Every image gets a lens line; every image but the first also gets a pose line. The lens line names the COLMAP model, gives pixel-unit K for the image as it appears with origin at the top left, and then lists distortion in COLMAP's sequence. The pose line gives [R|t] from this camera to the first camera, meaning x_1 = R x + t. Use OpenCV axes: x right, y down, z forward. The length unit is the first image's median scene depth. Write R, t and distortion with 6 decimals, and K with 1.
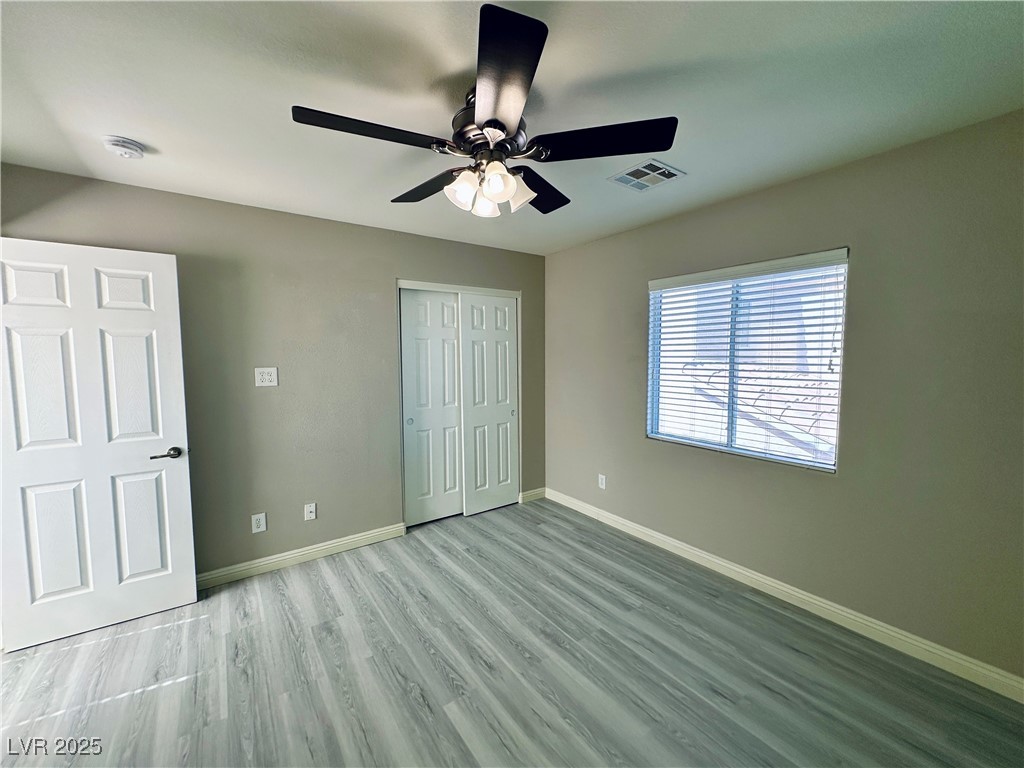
lens RADIAL K [[409.1, 0, 516.4], [0, 409.1, 384.1], [0, 0, 1]] dist [-0.002096, 0.000420]
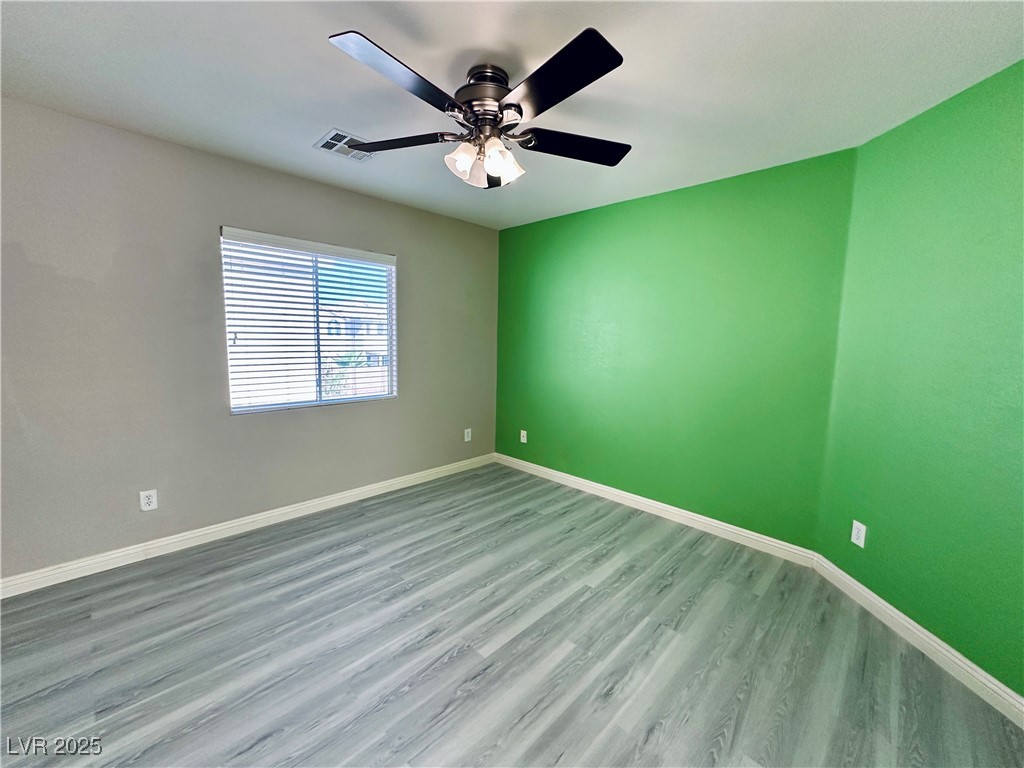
lens RADIAL K [[409.1, 0, 512.4], [0, 409.1, 382.0], [0, 0, 1]] dist [-0.002096, 0.000420]
pose [[-0.167847, -0.109239, 0.979742, -0.892134], [0.050244, 0.991602, 0.119169, -0.010934], [-0.984532, 0.069228, -0.160949, 0.836669]]
